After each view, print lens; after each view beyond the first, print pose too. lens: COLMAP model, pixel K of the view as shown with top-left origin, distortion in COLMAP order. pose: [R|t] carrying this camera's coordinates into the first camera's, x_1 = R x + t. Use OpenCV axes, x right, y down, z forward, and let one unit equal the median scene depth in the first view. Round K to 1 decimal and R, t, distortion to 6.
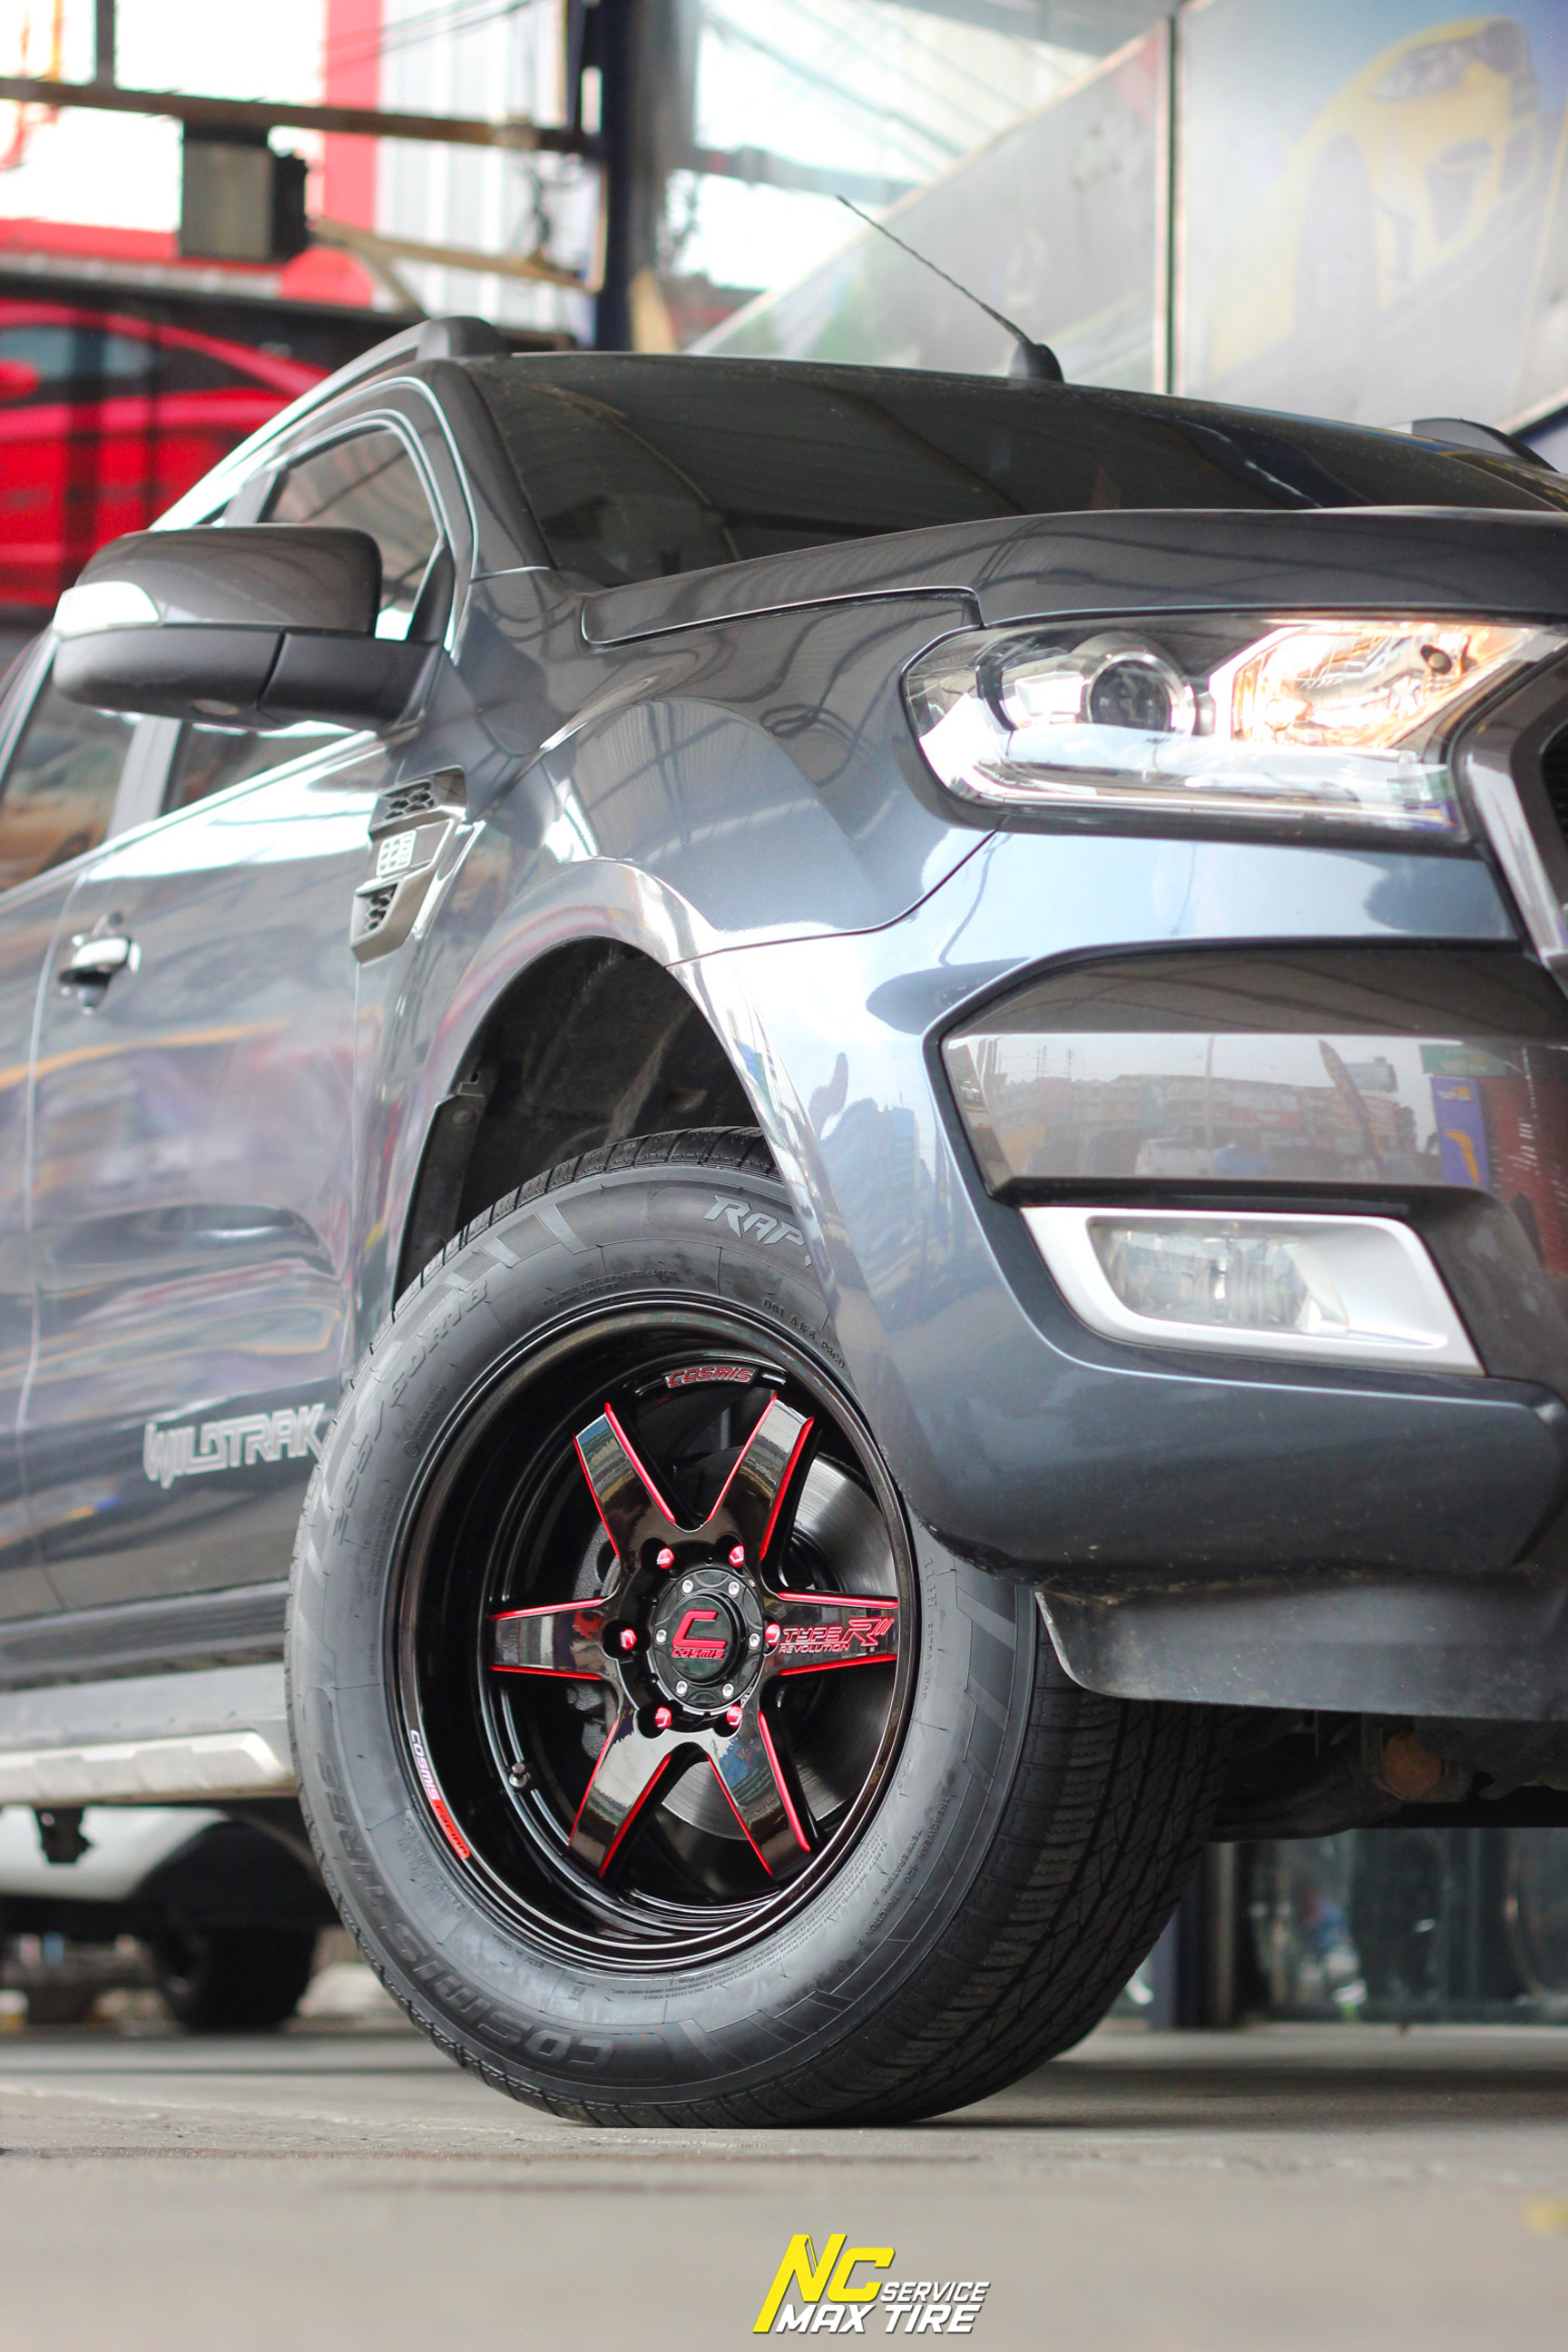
lens RADIAL K [[6125.3, 0, 900.5], [0, 6125.3, 1031.3], [0, 0, 1]] dist [-0.086623, -0.015473]
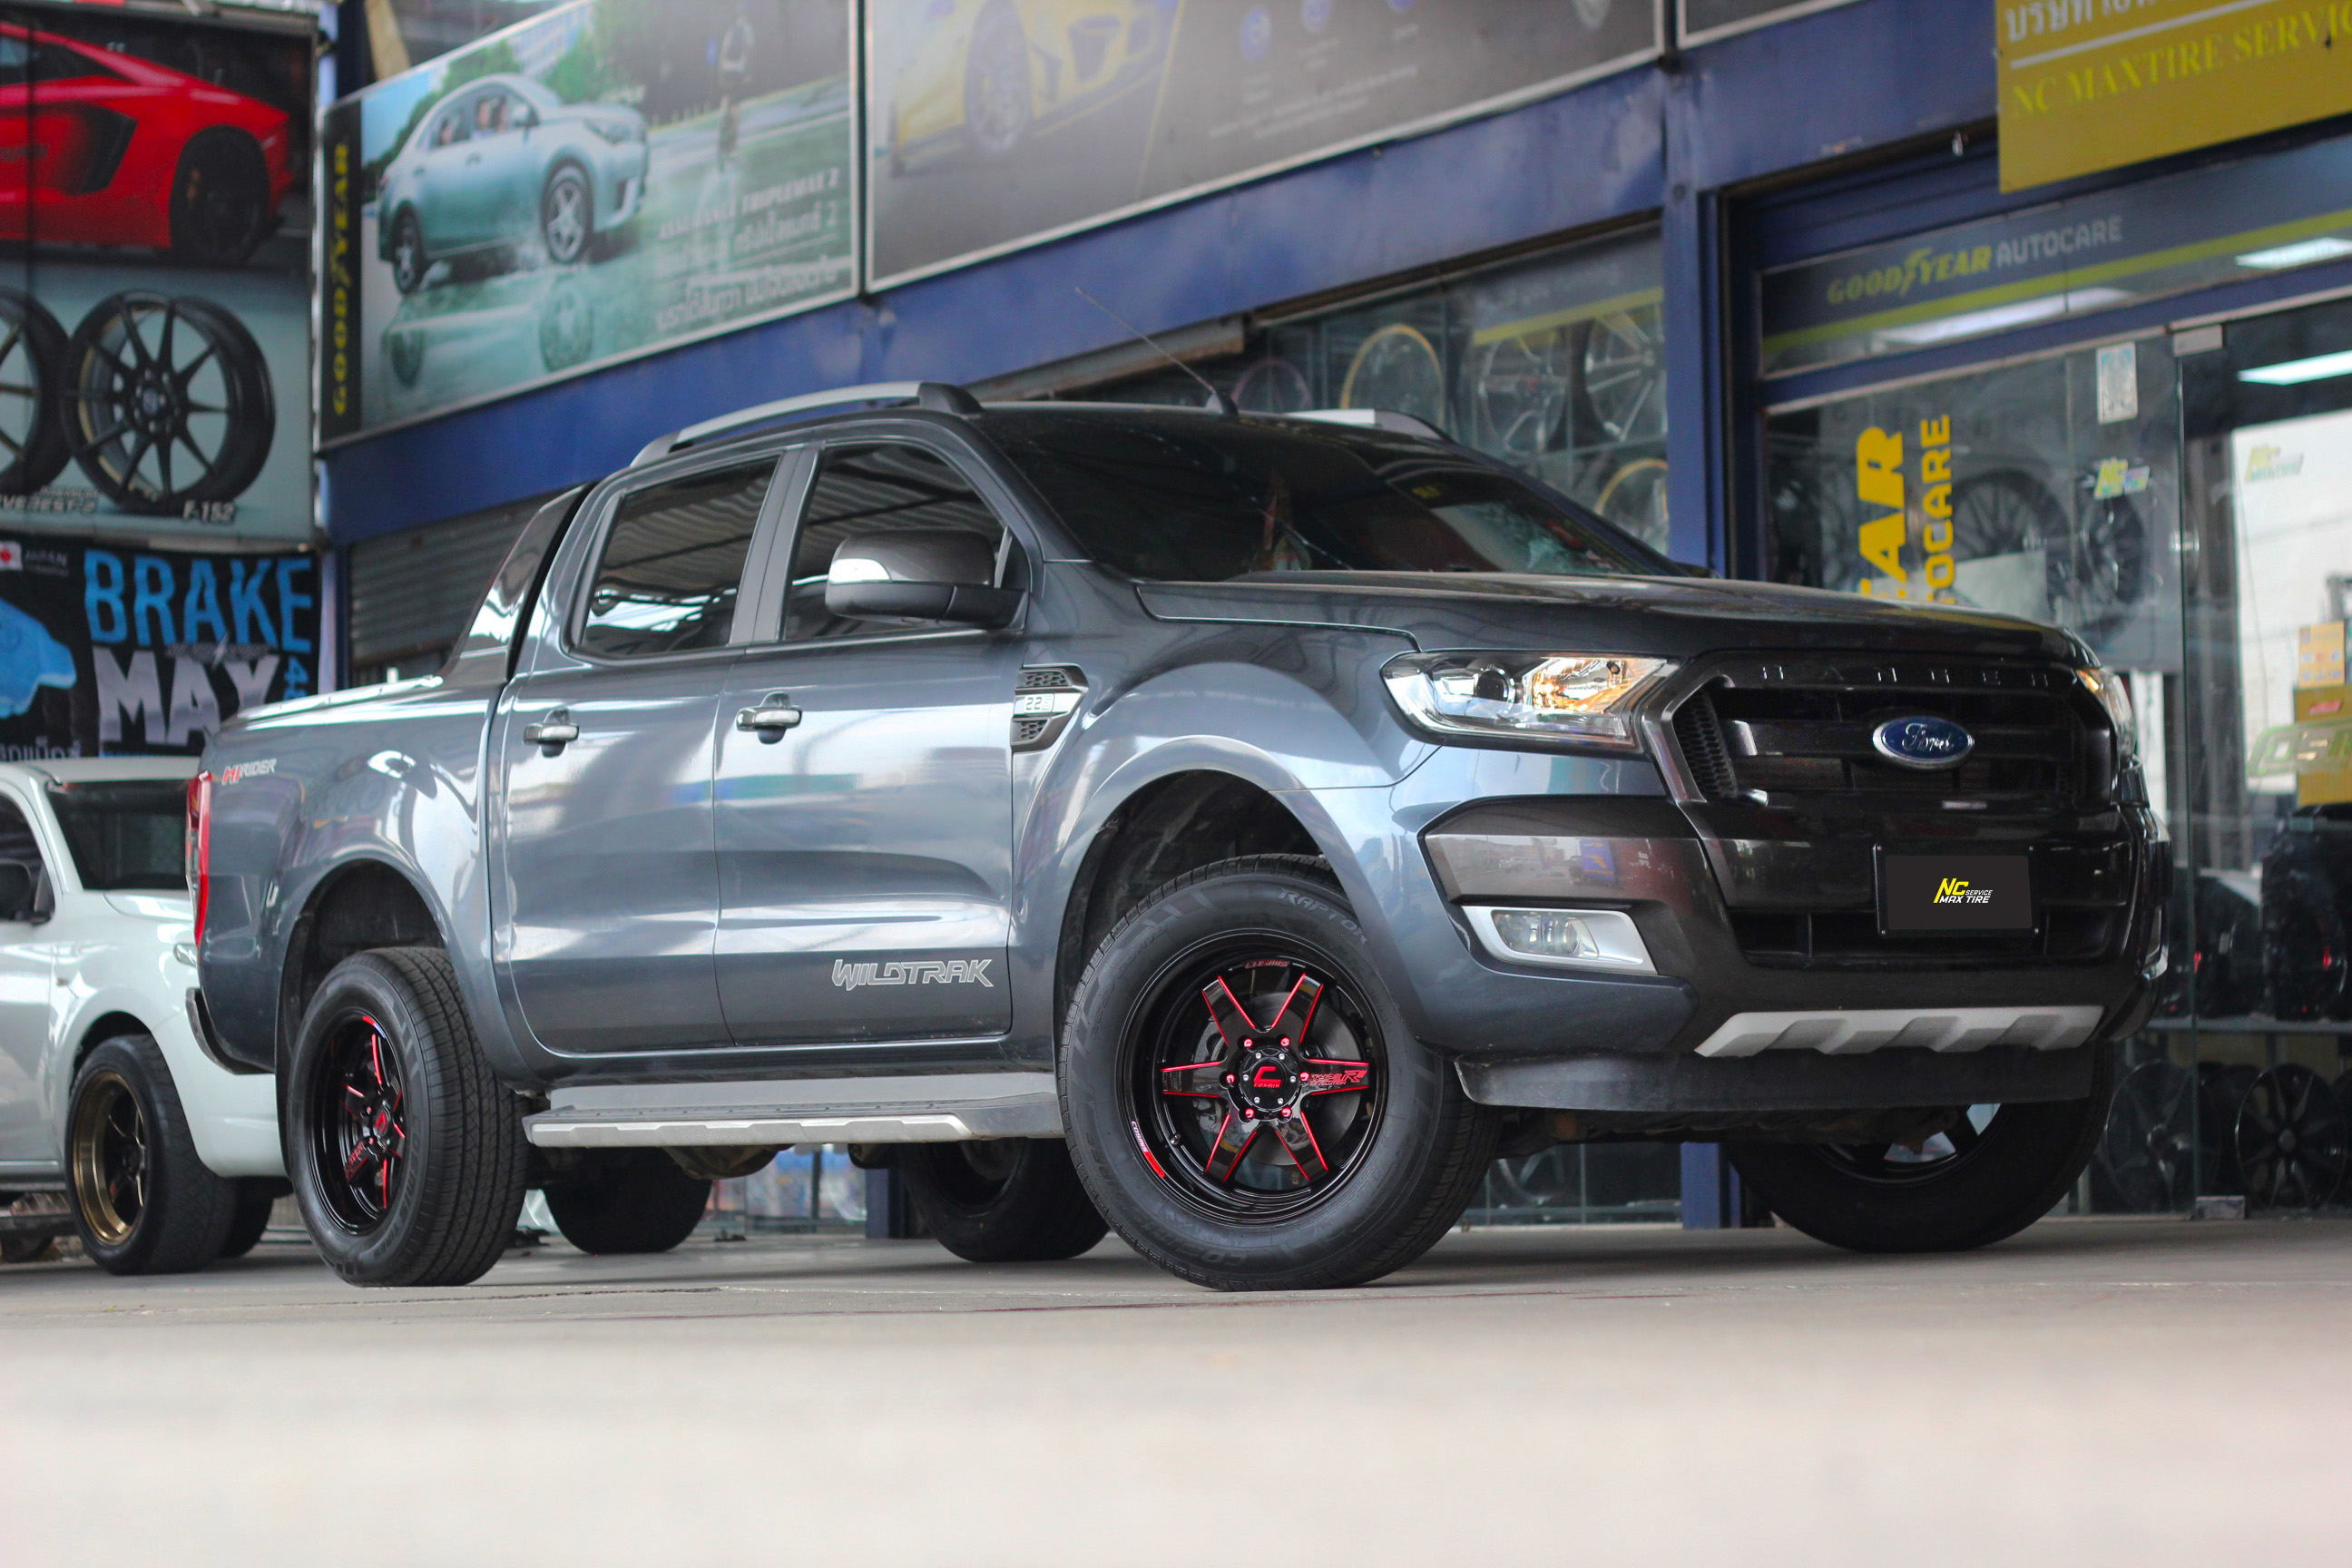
lens RADIAL K [[5384.9, 0, 1207.8], [0, 5384.9, 783.0], [0, 0, 1]] dist [-0.096855, -0.015795]
pose [[0.976867, -0.013584, 0.213417, -0.487303], [-0.003540, 0.996817, 0.079650, -0.173044], [-0.213820, -0.078563, 0.973709, -0.956579]]
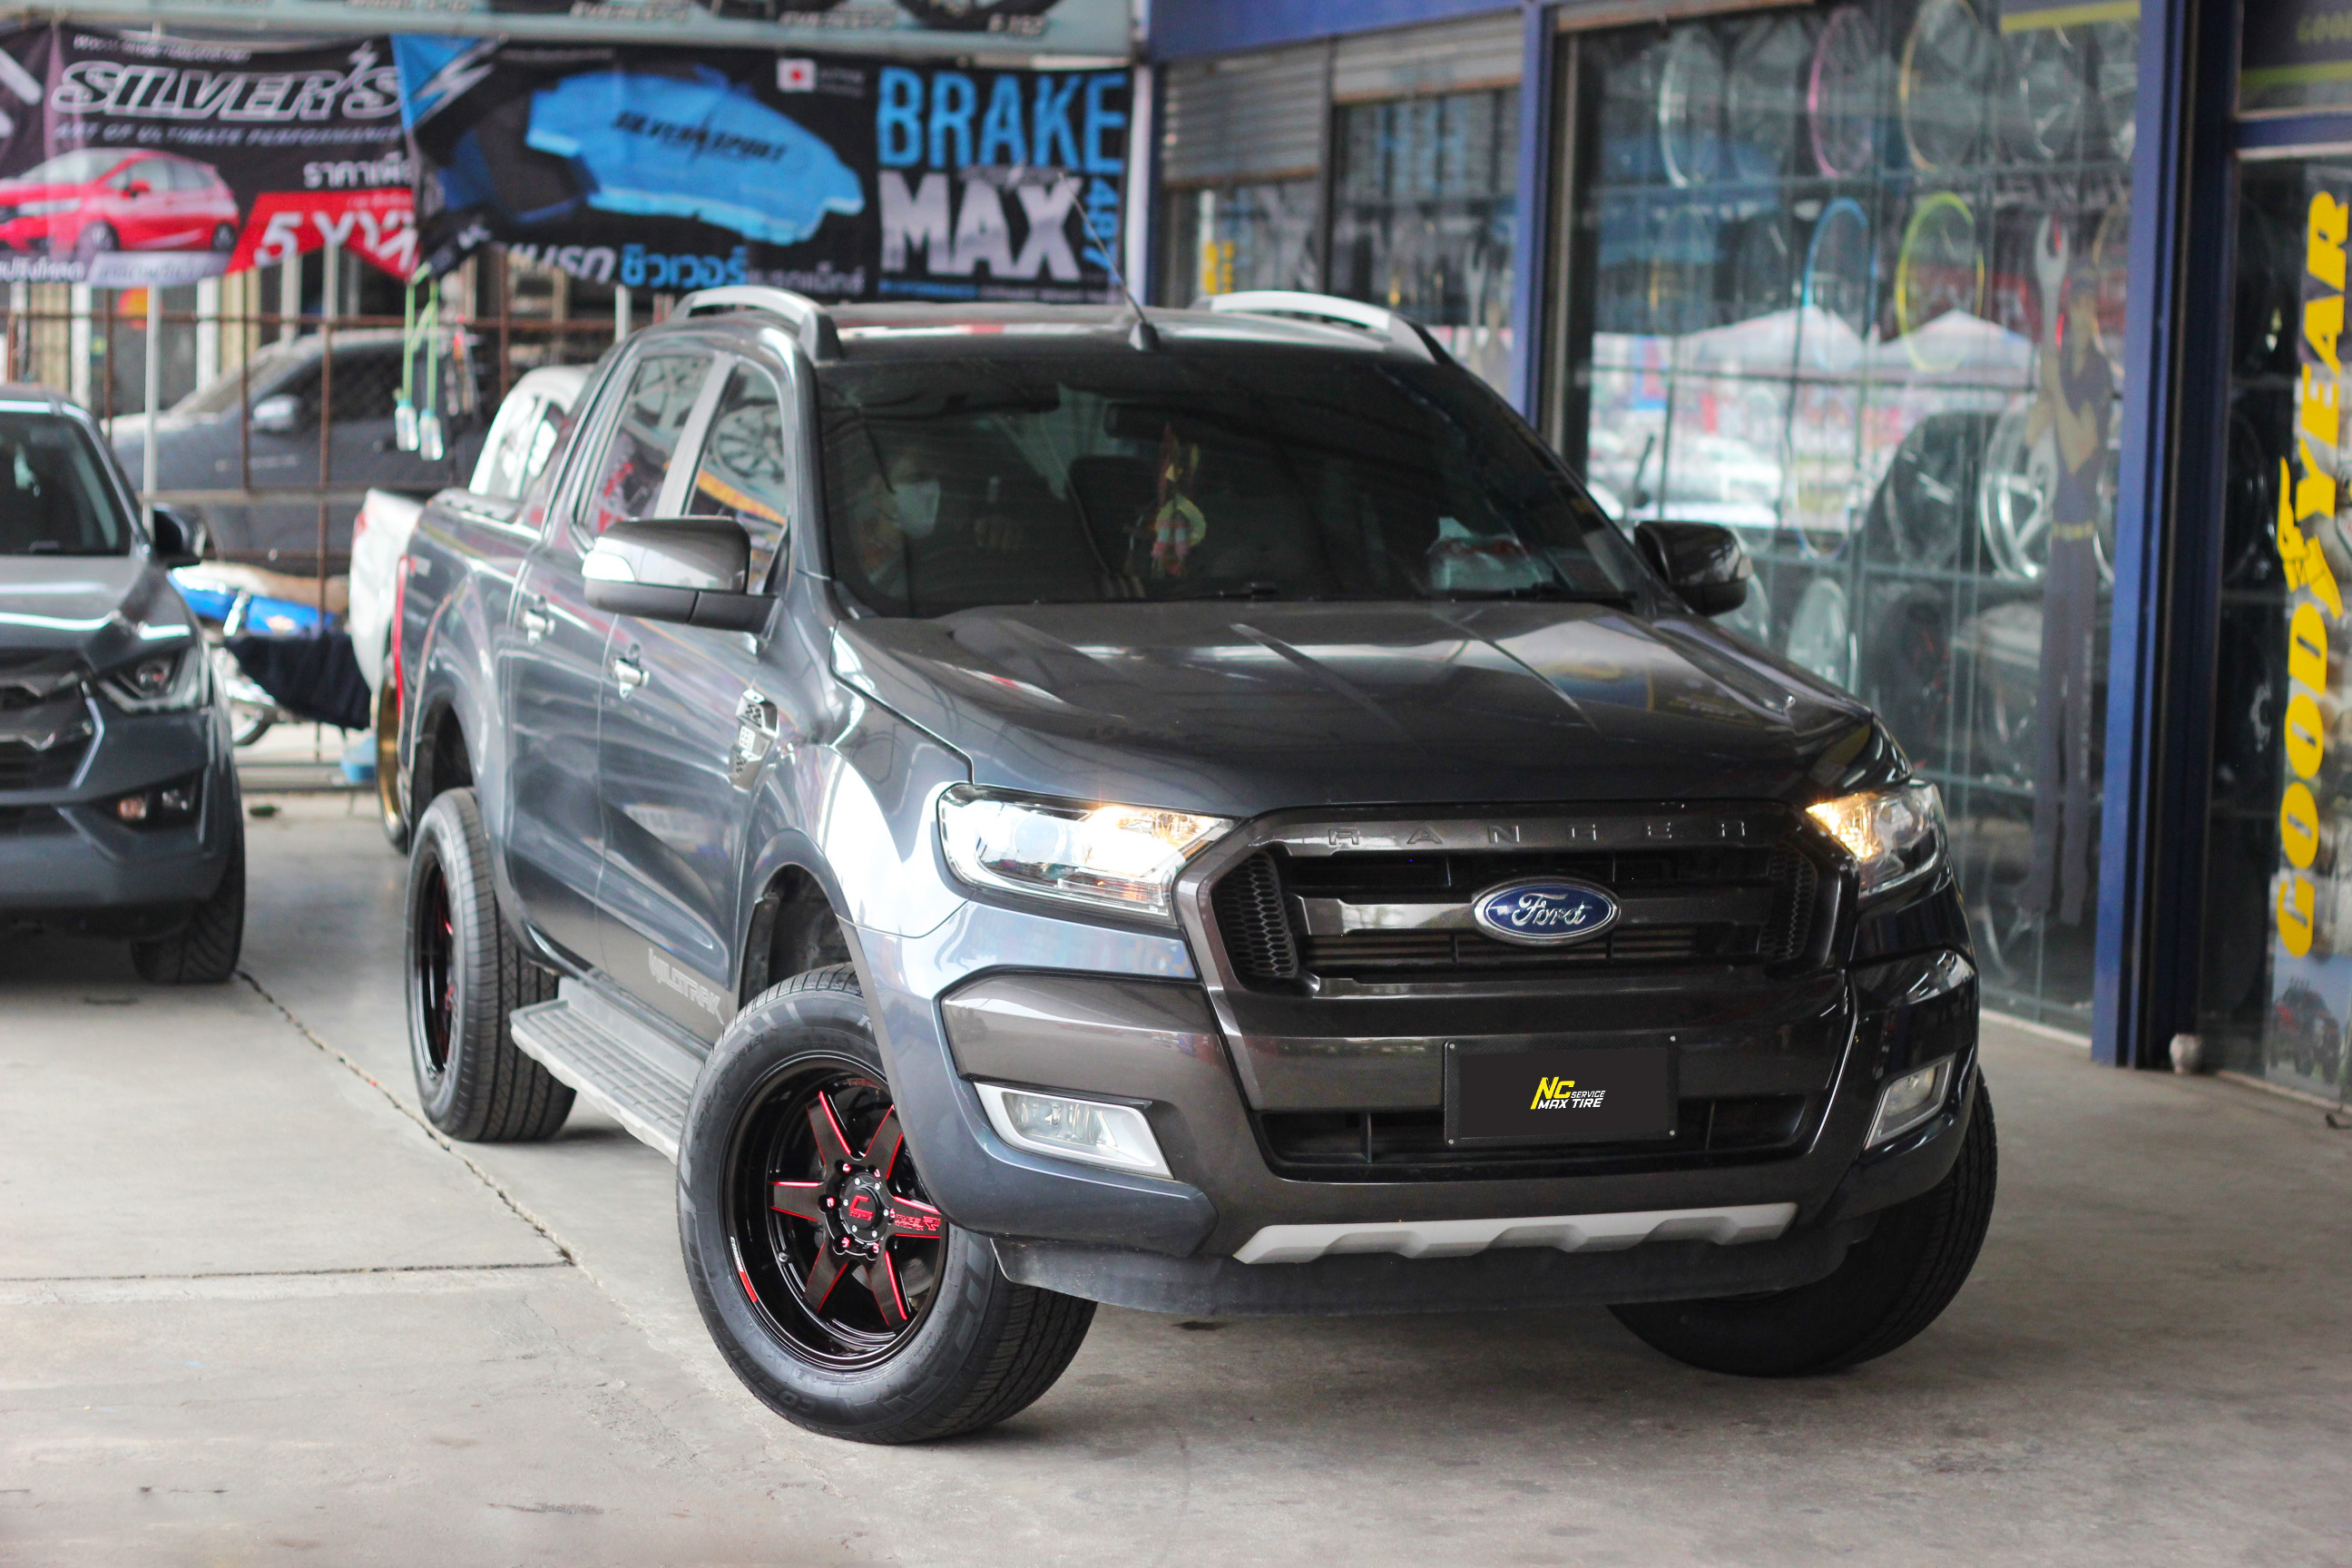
lens RADIAL K [[5408.8, 0, 1179.0], [0, 5408.8, 788.7], [0, 0, 1]] dist [-0.094998, 0.007473]
pose [[0.996042, 0.023557, -0.085708, 0.233704], [-0.003075, 0.972798, 0.231636, -0.475999], [0.088834, -0.230455, 0.969020, -0.763536]]
